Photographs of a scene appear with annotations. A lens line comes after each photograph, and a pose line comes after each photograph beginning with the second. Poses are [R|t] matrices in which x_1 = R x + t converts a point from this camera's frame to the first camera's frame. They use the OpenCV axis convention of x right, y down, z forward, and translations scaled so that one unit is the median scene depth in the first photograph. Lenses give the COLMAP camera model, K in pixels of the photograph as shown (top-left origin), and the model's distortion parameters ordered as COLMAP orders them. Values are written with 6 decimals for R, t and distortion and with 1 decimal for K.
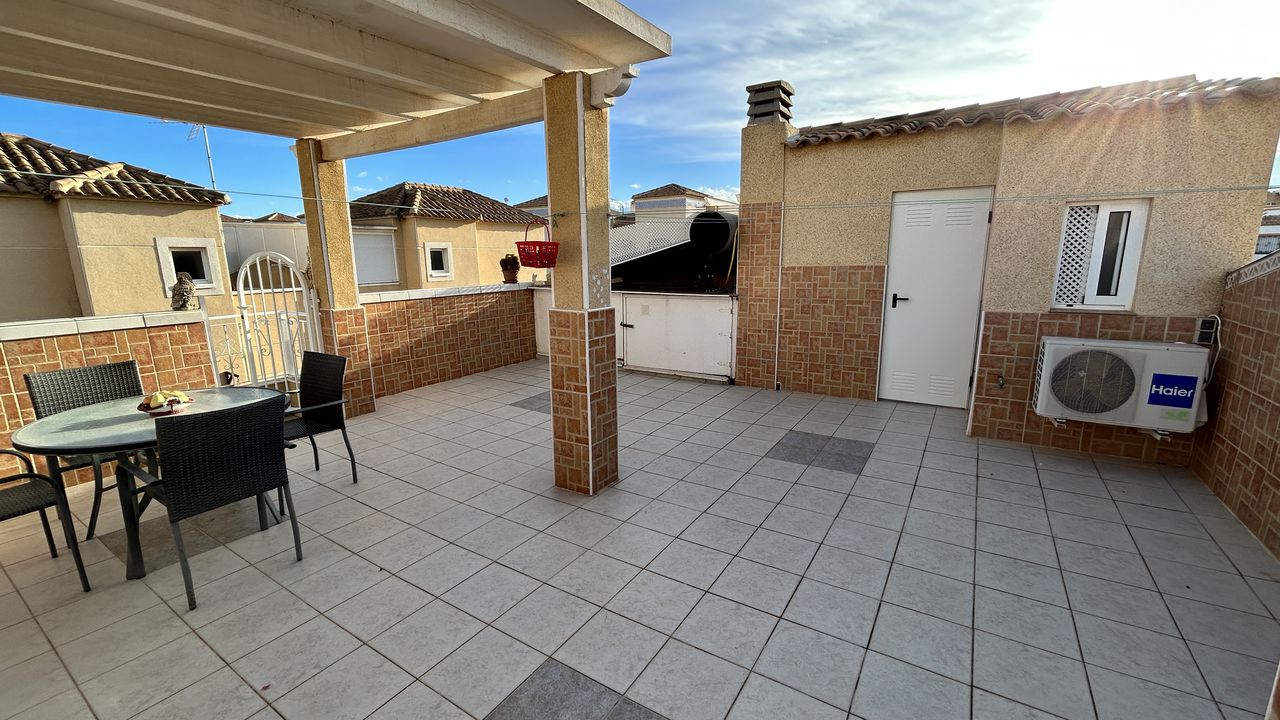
lens RADIAL K [[517.2, 0, 639.0], [0, 517.2, 361.1], [0, 0, 1]] dist [0.001048, 0.000896]
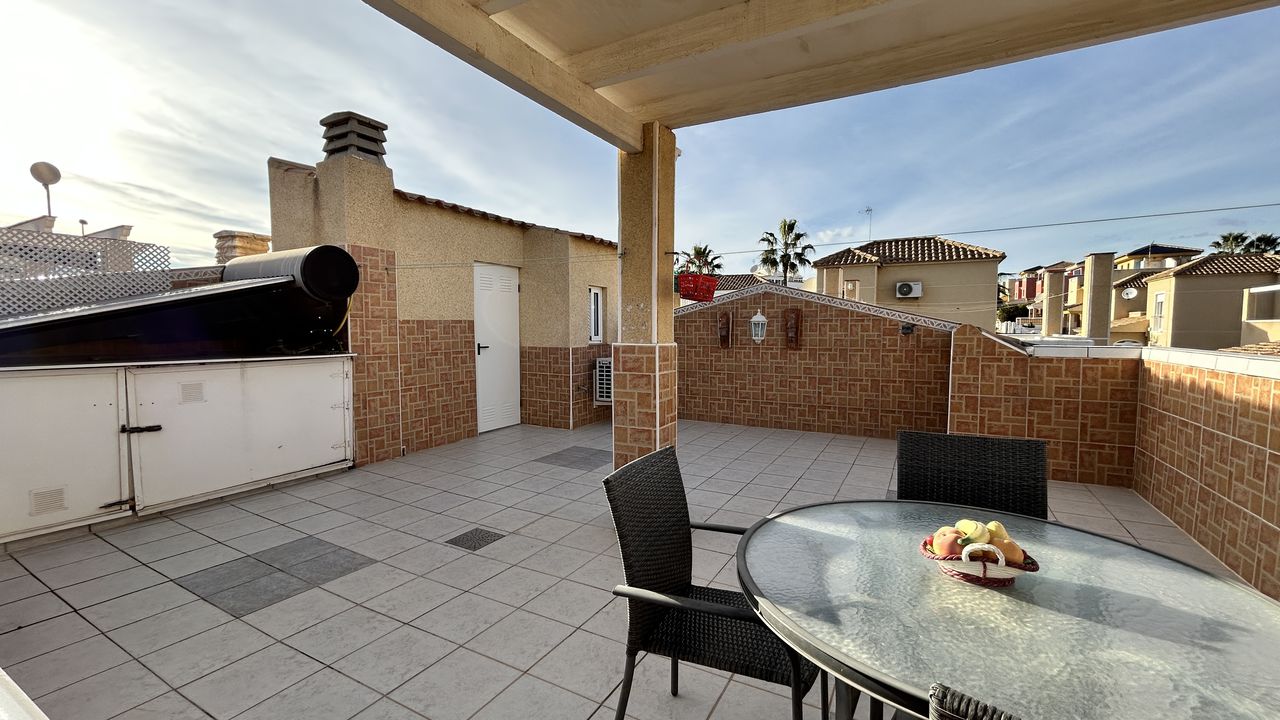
lens RADIAL K [[517.2, 0, 637.3], [0, 517.2, 360.9], [0, 0, 1]] dist [0.001048, 0.000896]
pose [[-0.052715, -0.049818, 0.997366, -0.706960], [0.201825, 0.977613, 0.059499, -0.084430], [-0.978002, 0.204430, -0.041480, 0.673433]]
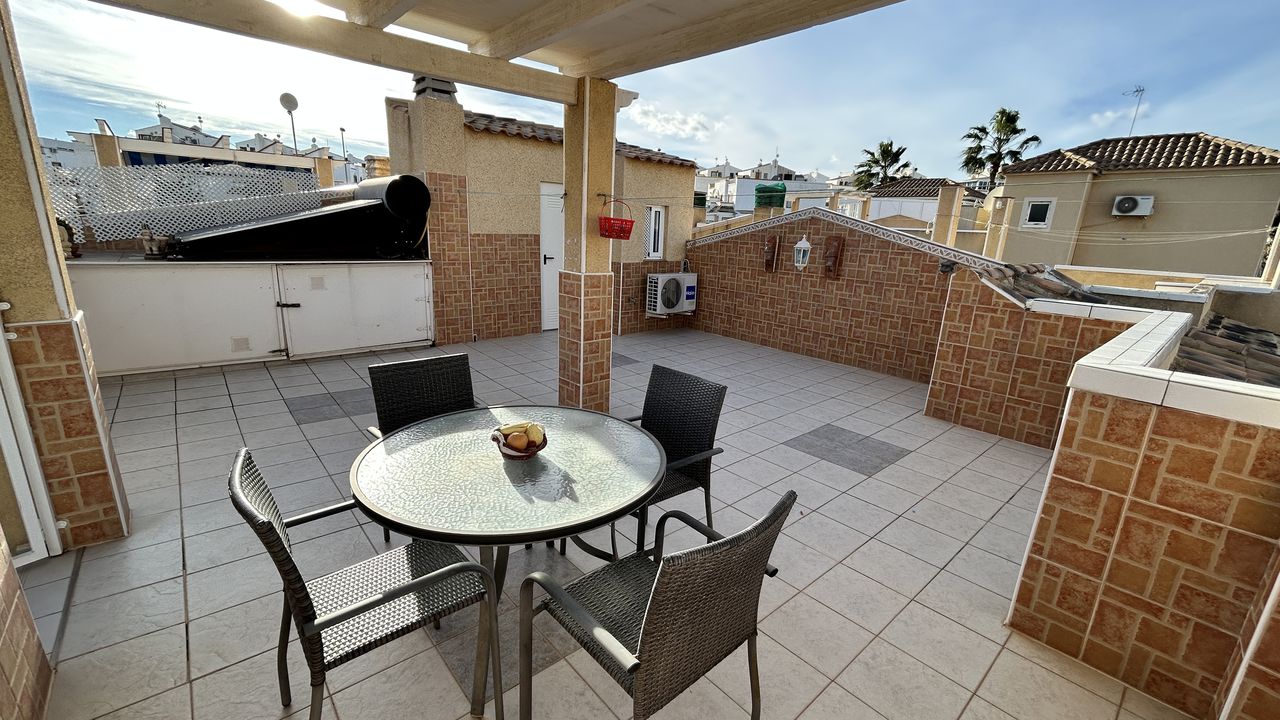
lens RADIAL K [[517.2, 0, 637.5], [0, 517.2, 358.8], [0, 0, 1]] dist [0.001048, 0.000896]
pose [[0.284383, -0.214666, 0.934369, -0.793532], [0.148459, 0.972714, 0.178291, -0.065036], [-0.947146, 0.088013, 0.308492, 0.335541]]
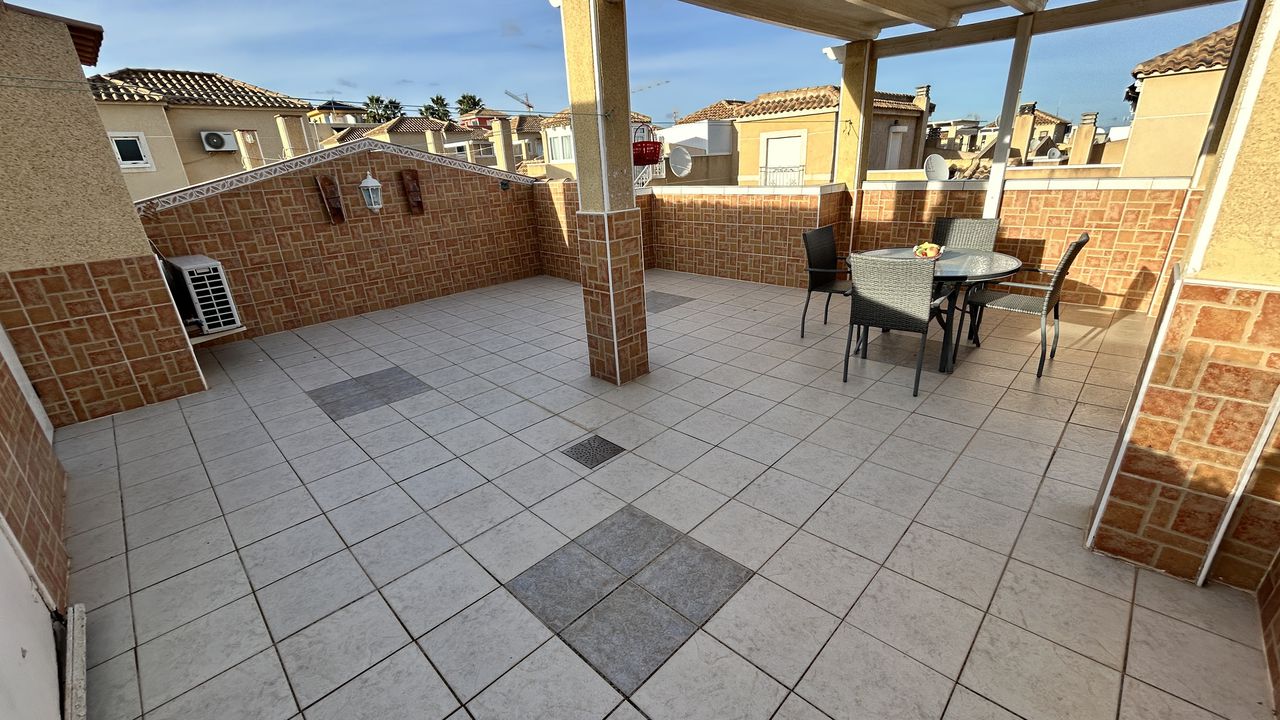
lens RADIAL K [[517.2, 0, 630.7], [0, 517.2, 362.7], [0, 0, 1]] dist [0.001048, 0.000896]
pose [[-0.973138, -0.022088, 0.229159, -0.255658], [0.106899, 0.838224, 0.534746, -0.252437], [-0.203898, 0.544879, -0.813347, 1.273419]]
